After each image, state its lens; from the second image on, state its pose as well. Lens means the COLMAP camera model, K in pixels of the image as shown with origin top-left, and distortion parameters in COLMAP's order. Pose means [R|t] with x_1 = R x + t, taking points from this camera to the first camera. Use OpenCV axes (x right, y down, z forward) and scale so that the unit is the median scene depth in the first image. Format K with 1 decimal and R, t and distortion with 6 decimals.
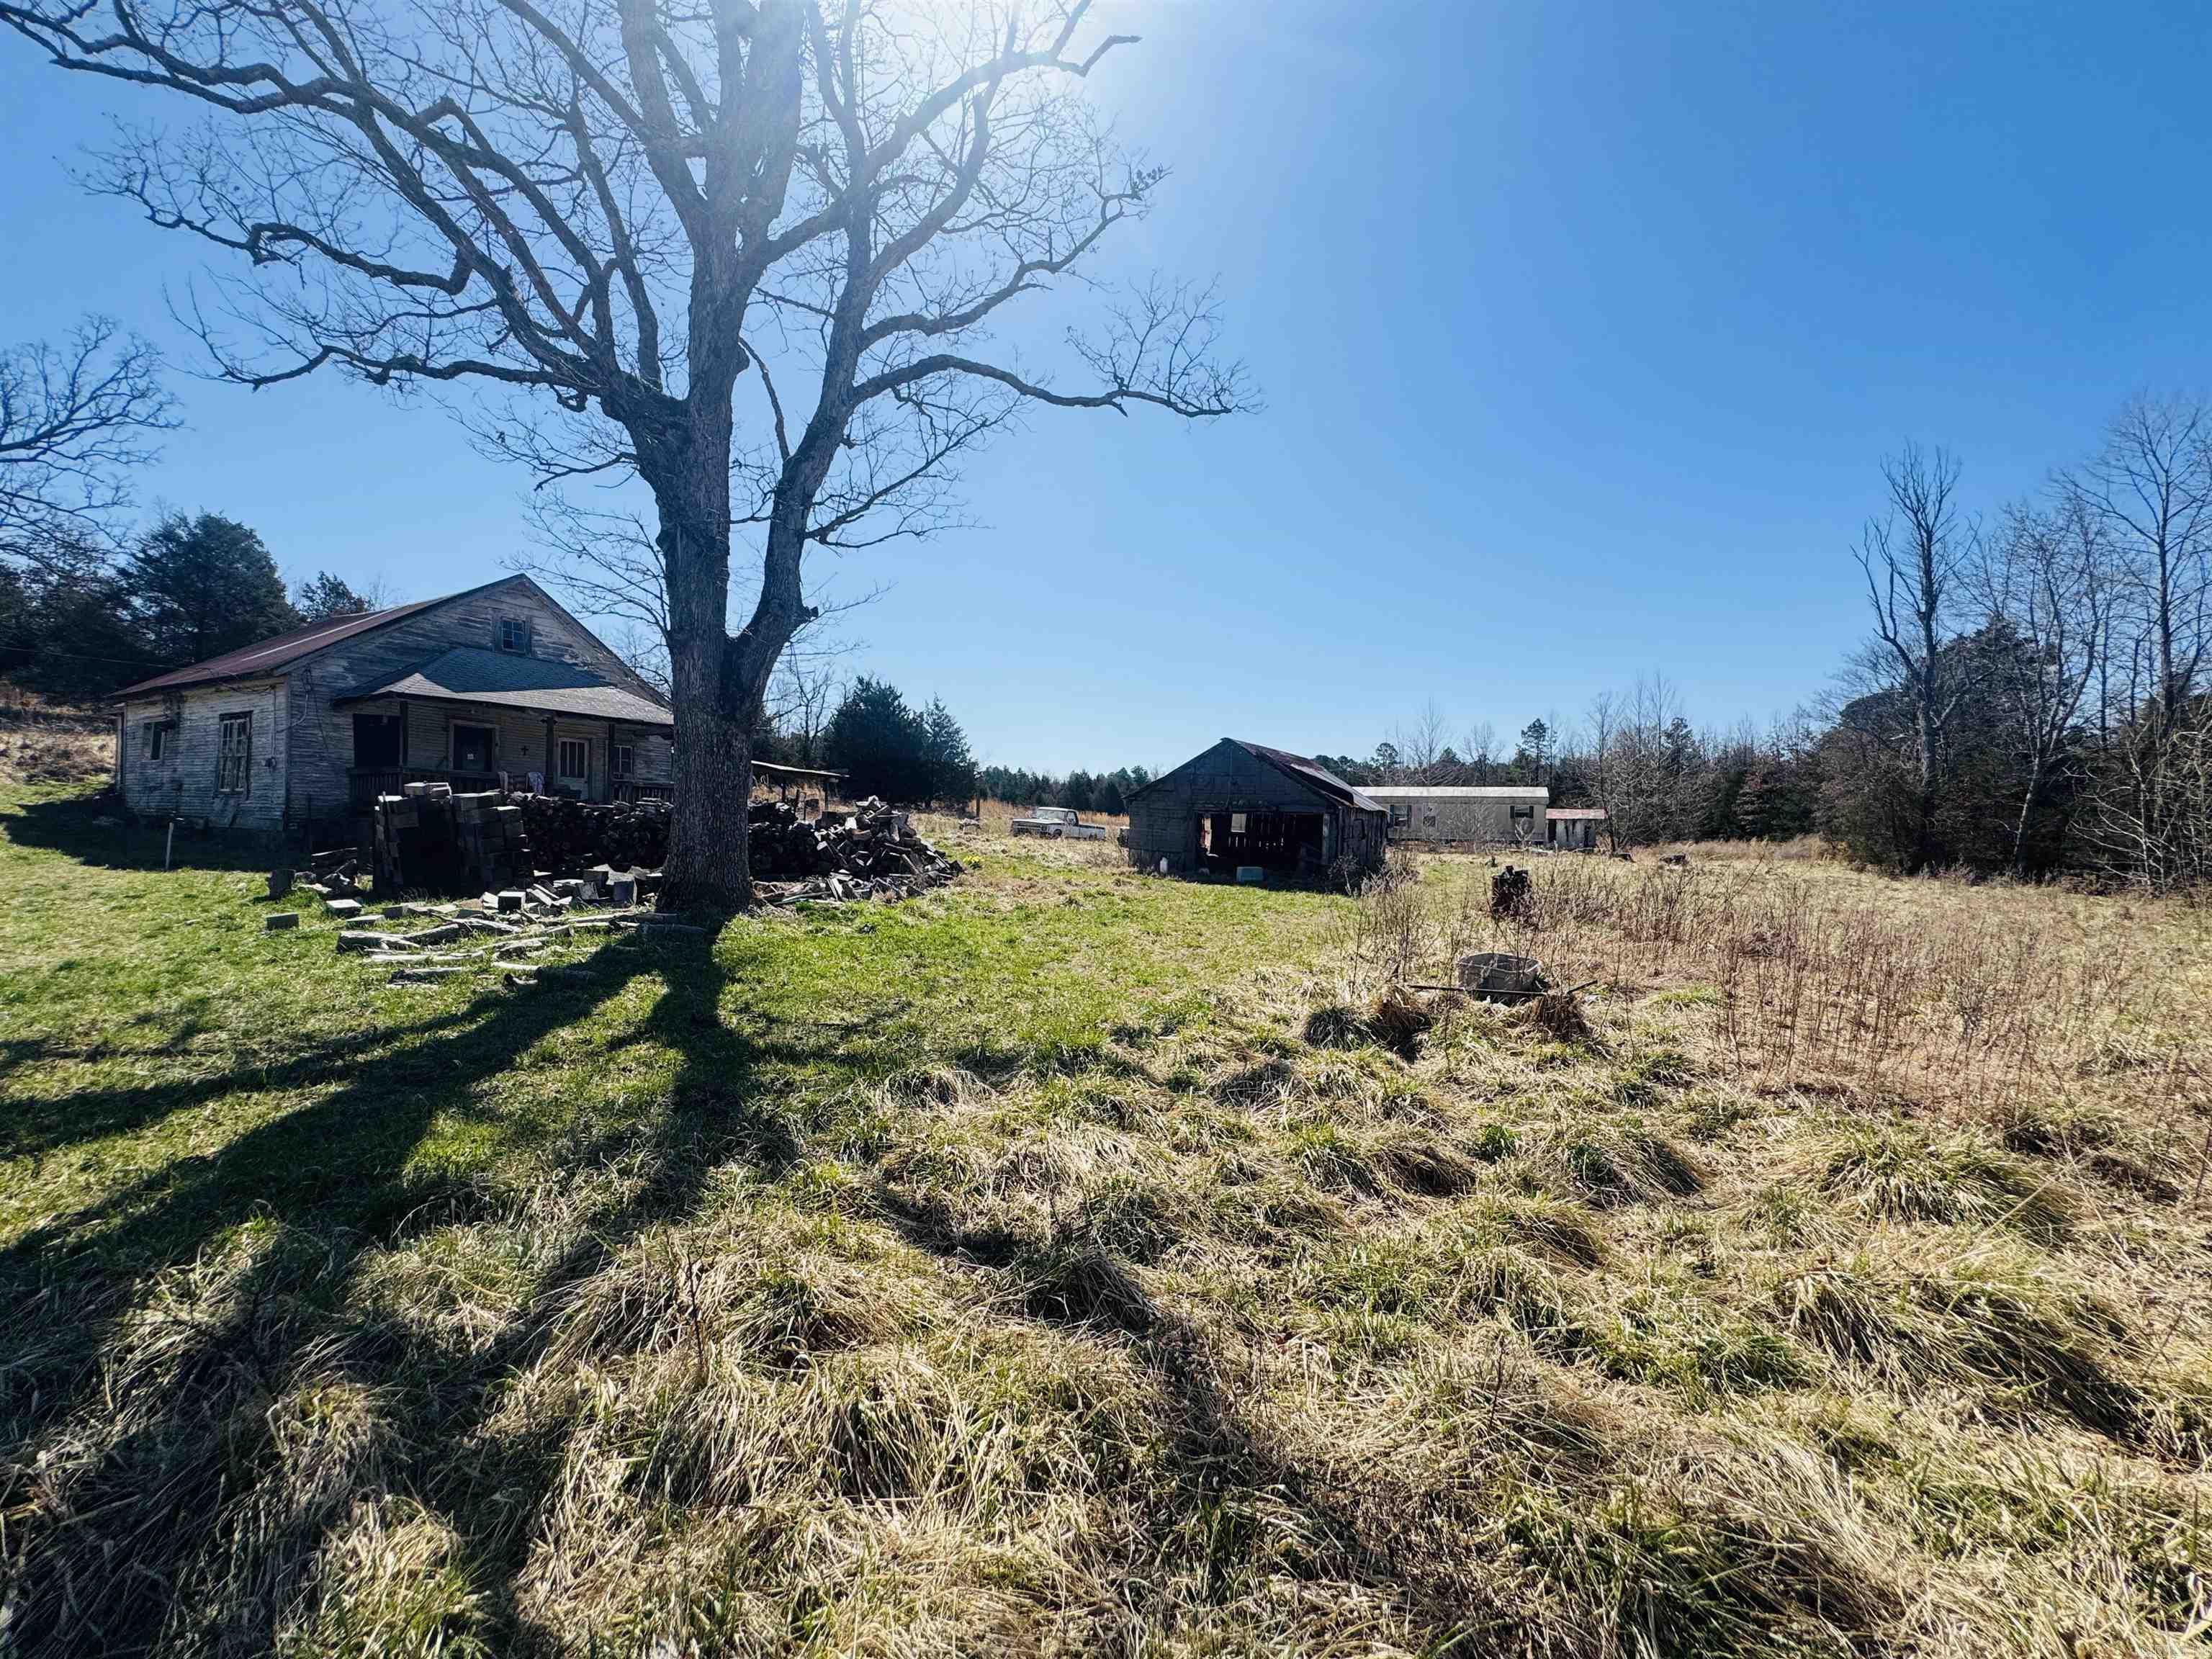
lens RADIAL K [[890.0, 0, 1106.6], [0, 890.0, 827.2], [0, 0, 1]] dist [-0.006685, 0.000322]
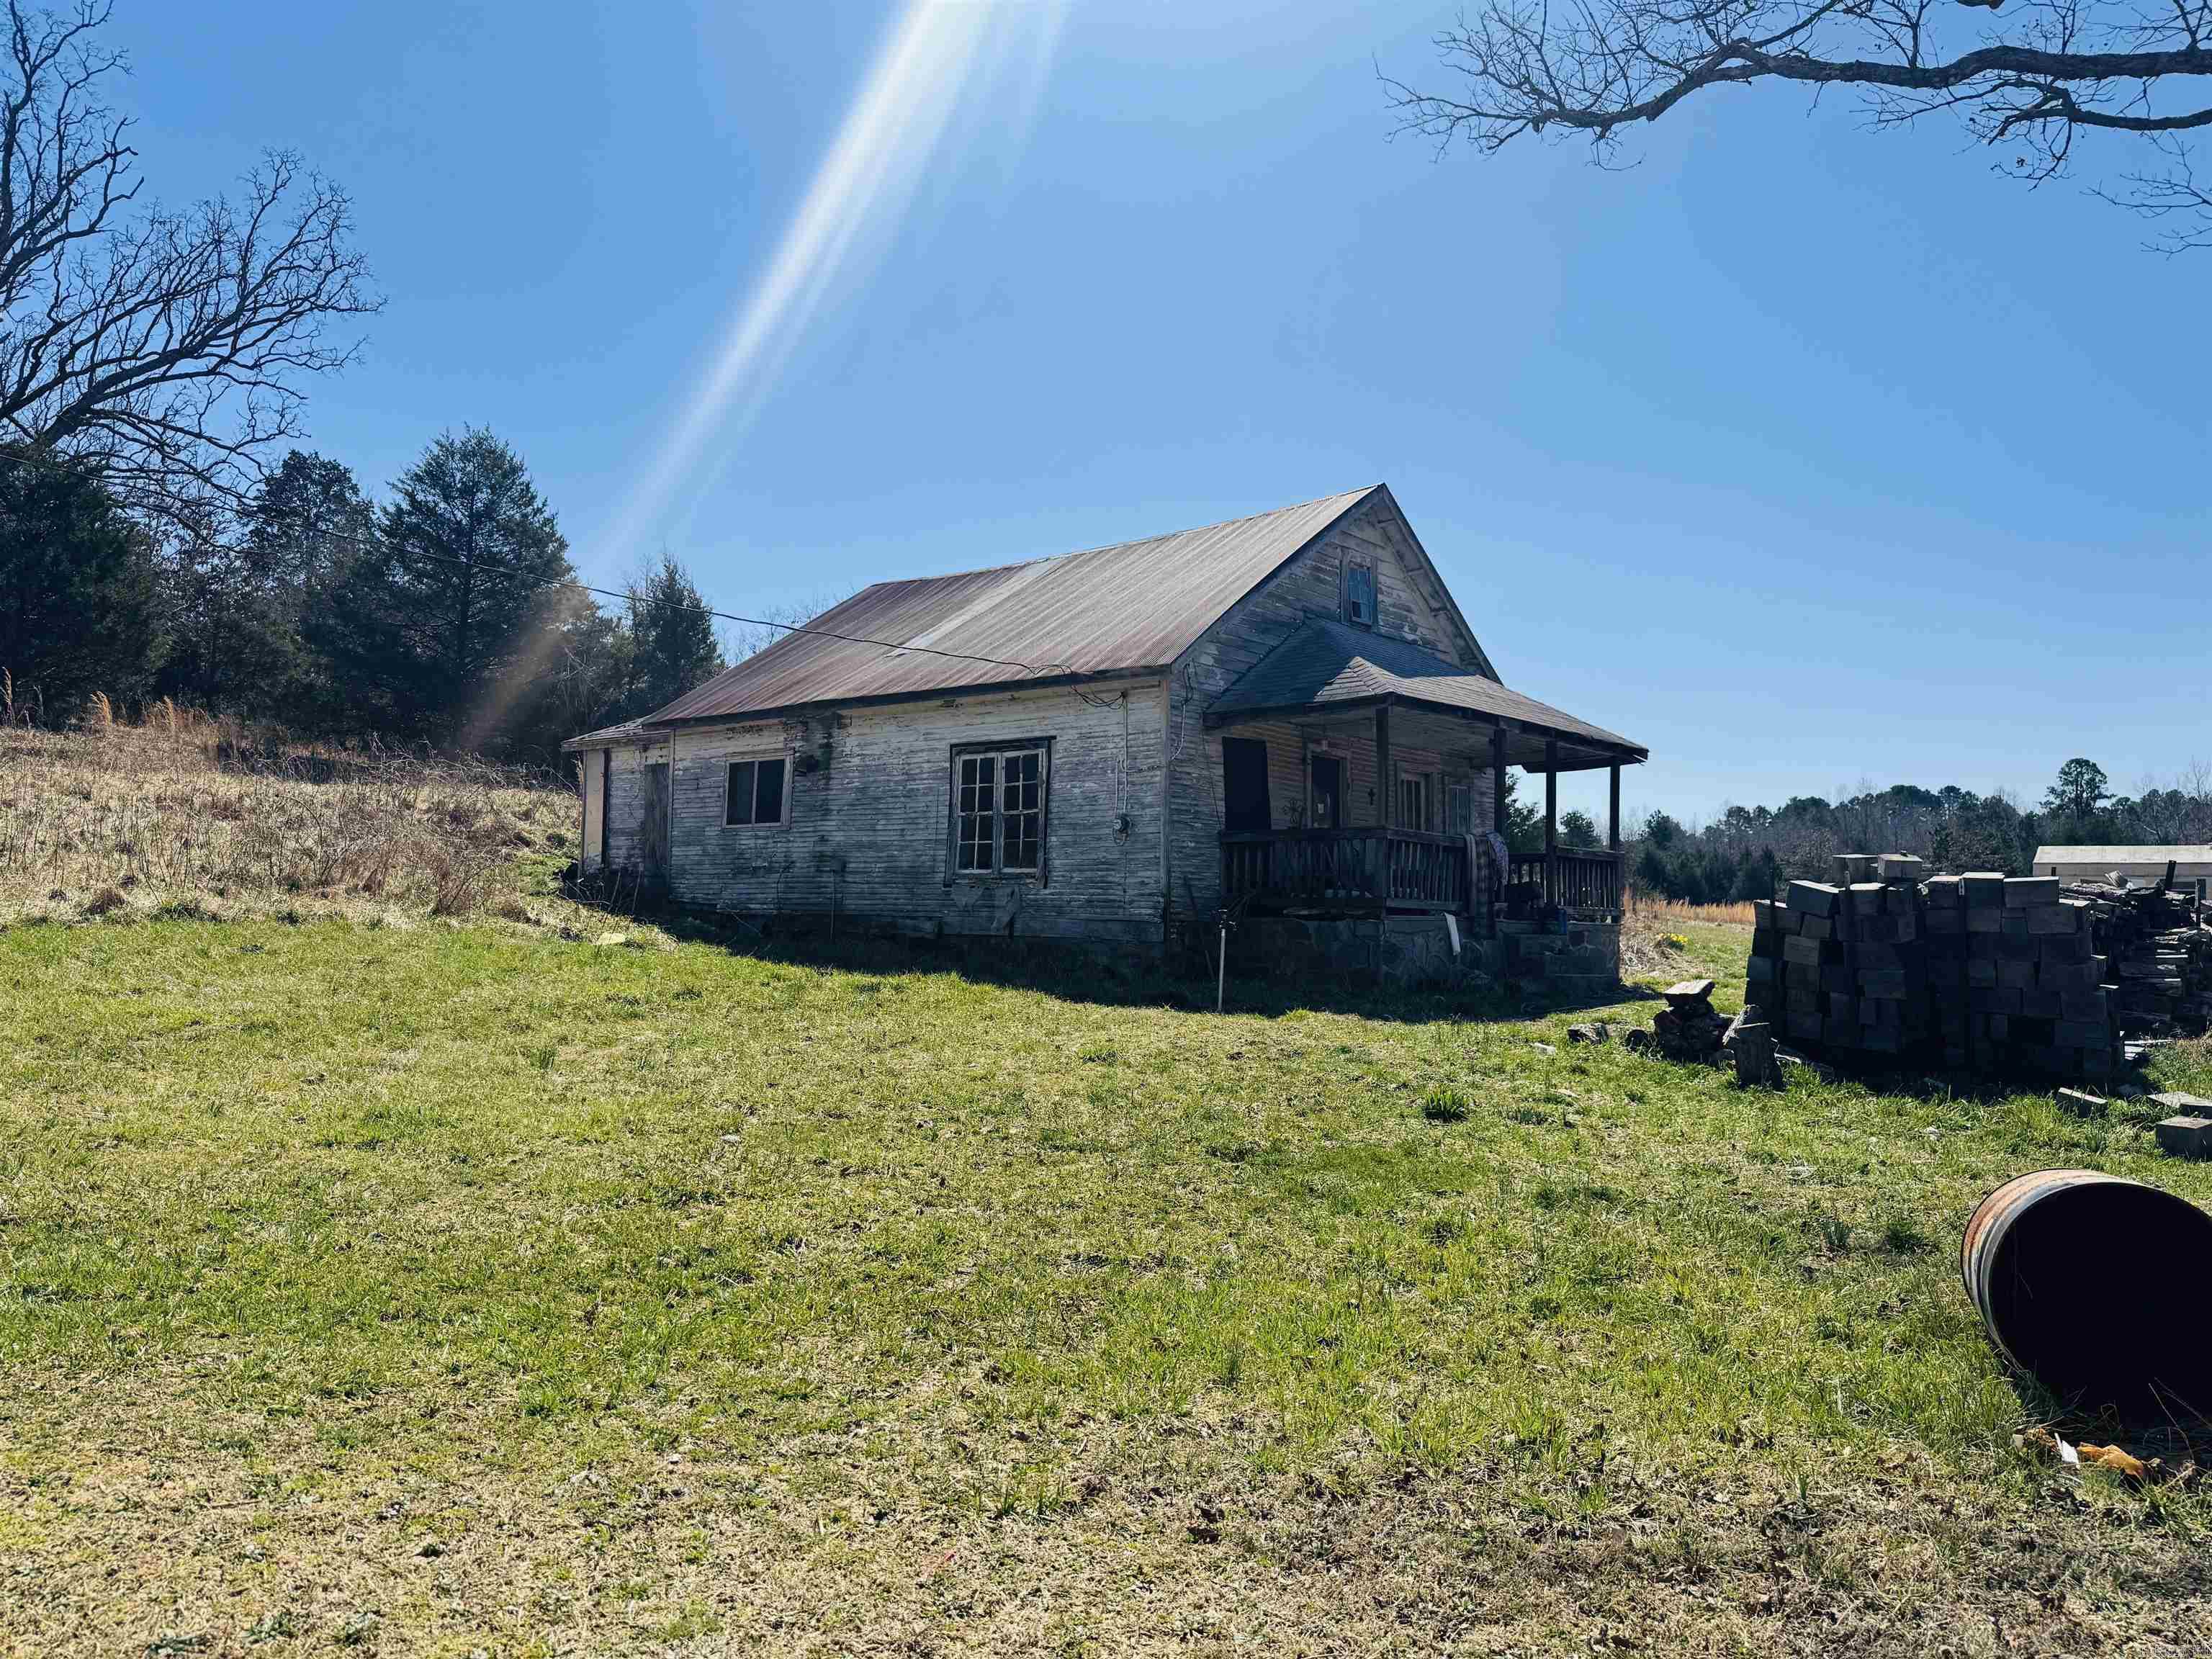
lens RADIAL K [[1528.5, 0, 1147.9], [0, 1528.5, 889.5], [0, 0, 1]] dist [0.026286, -0.045582]
pose [[0.983506, -0.008700, -0.180667, -1.051035], [0.005011, 0.999770, -0.020869, -0.012116], [0.180807, 0.019620, 0.983323, 0.022321]]
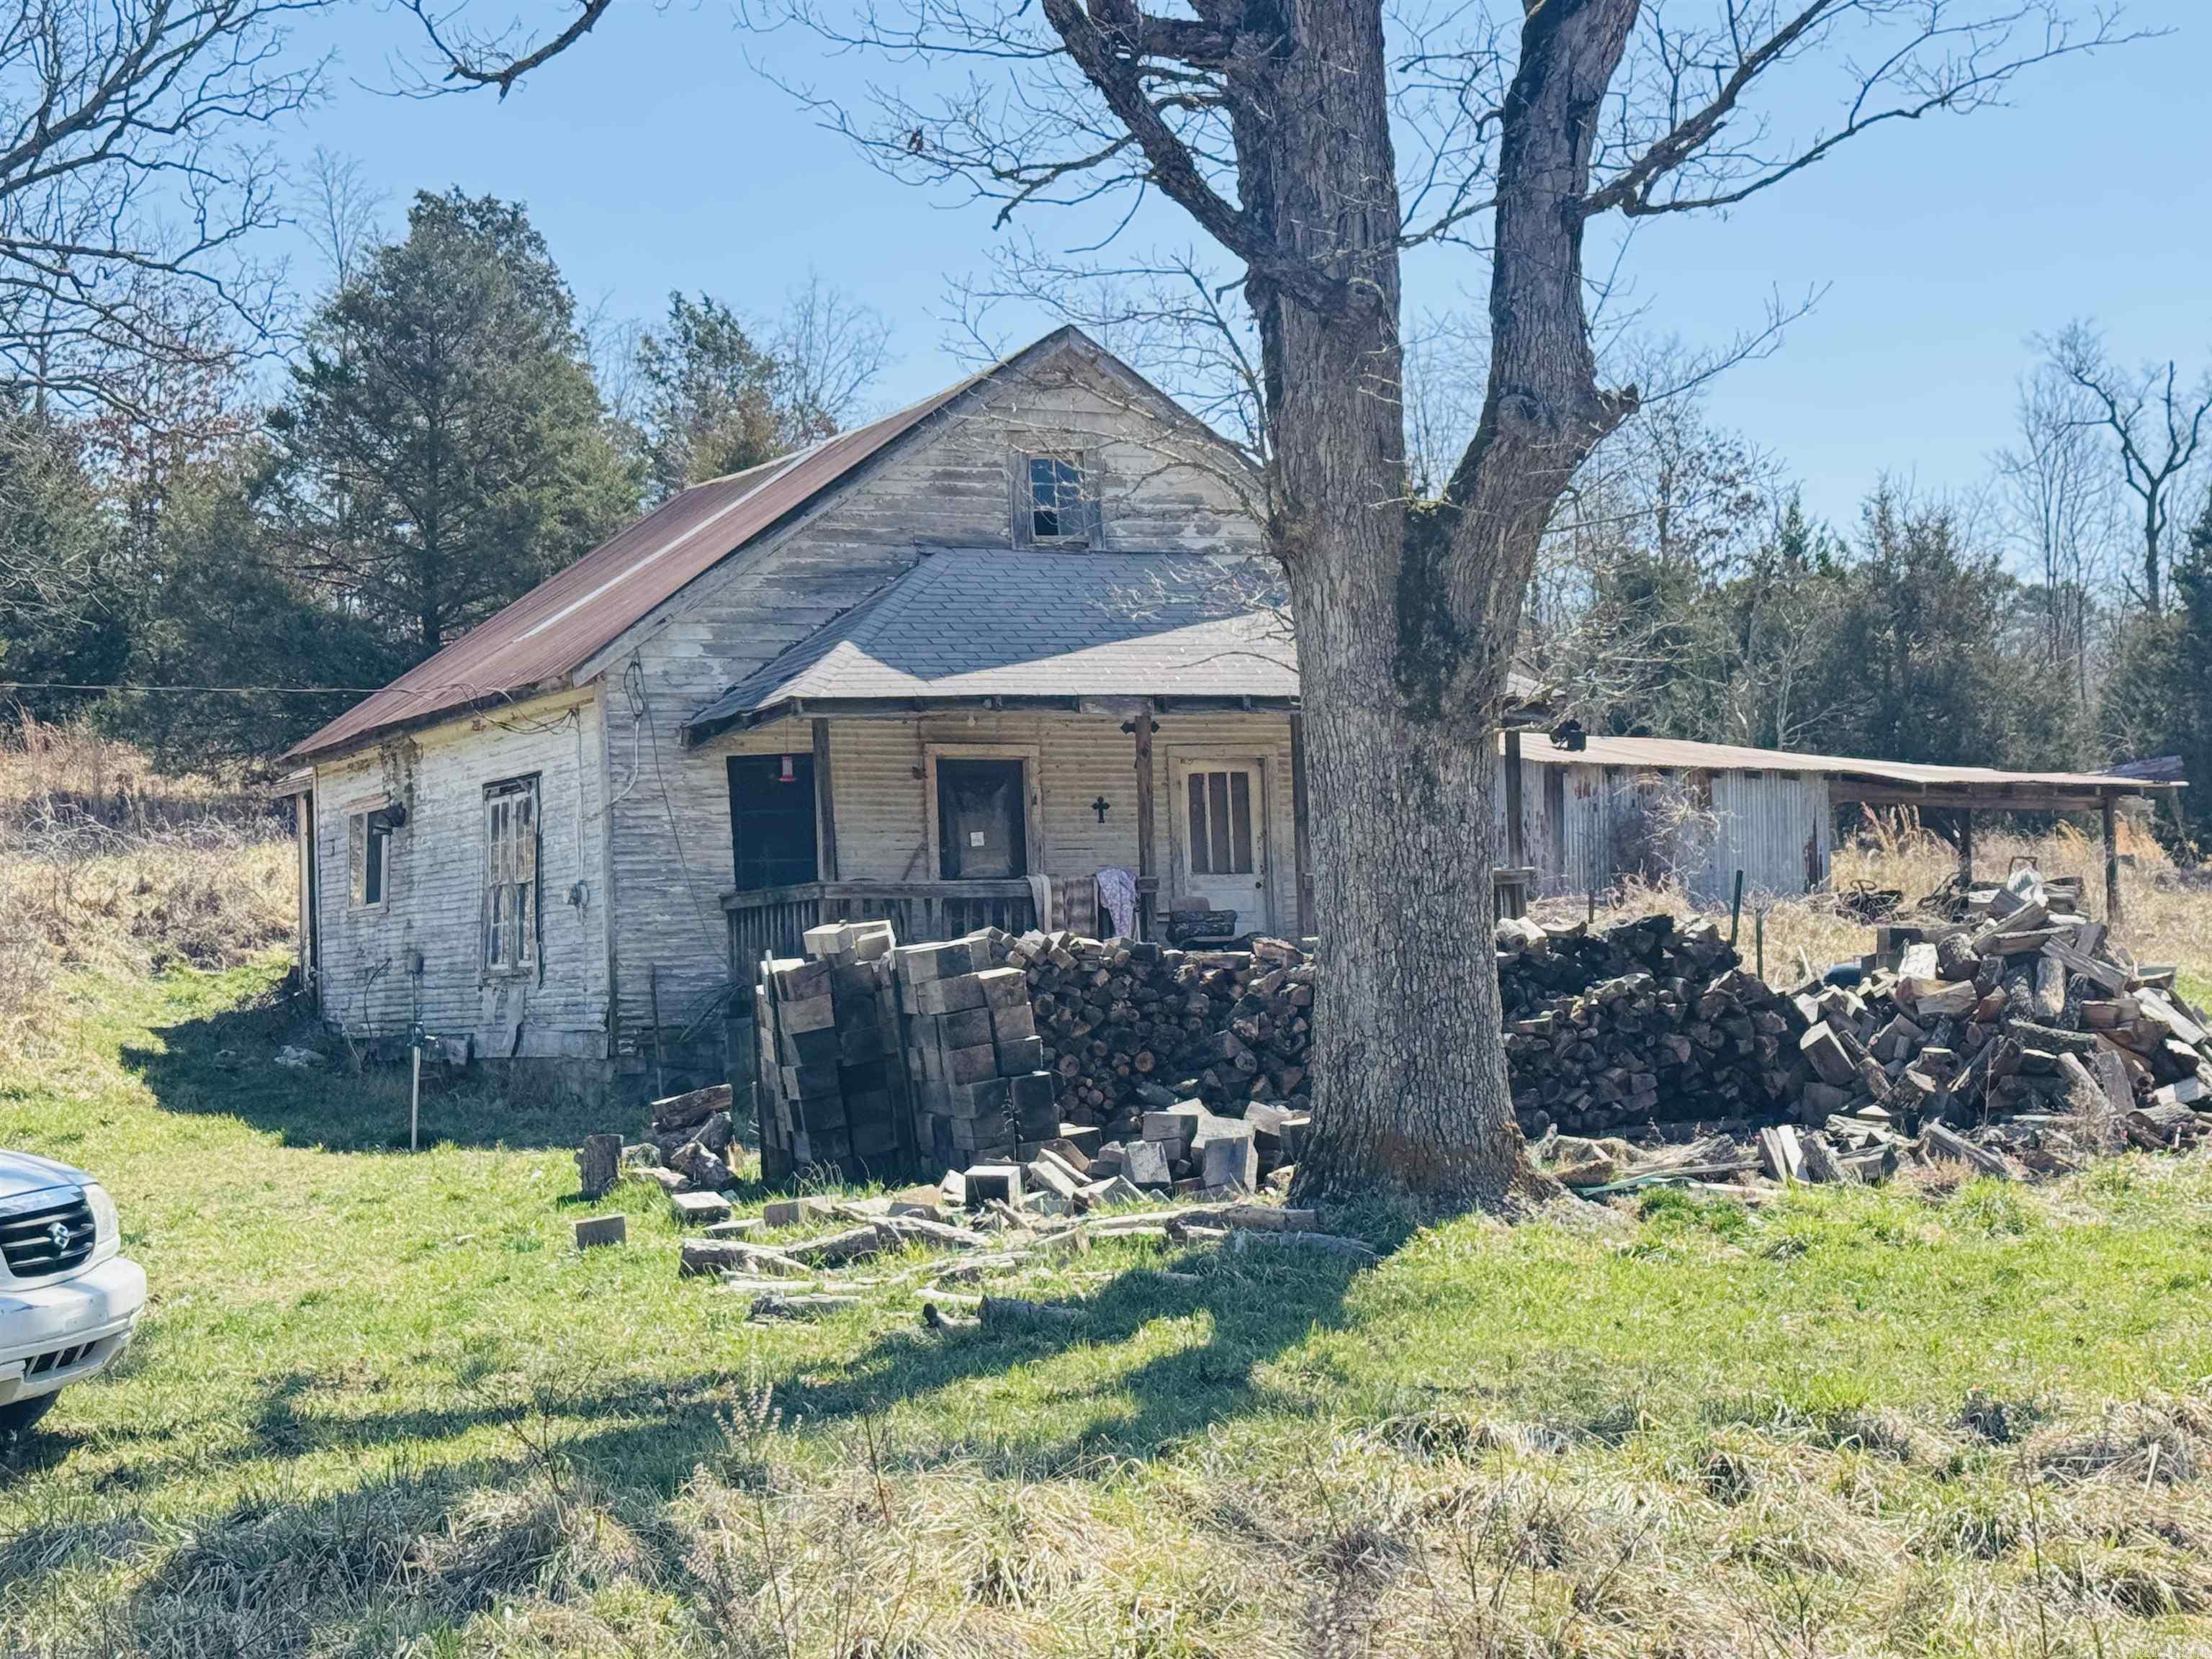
lens RADIAL K [[3776.5, 0, 1110.2], [0, 3776.5, 830.5], [0, 0, 1]] dist [0.146439, 0.000000]
pose [[0.810272, -0.075452, -0.581177, 0.399271], [0.052237, 0.997029, -0.056612, 0.014613], [0.583722, 0.015512, 0.811806, -0.405557]]
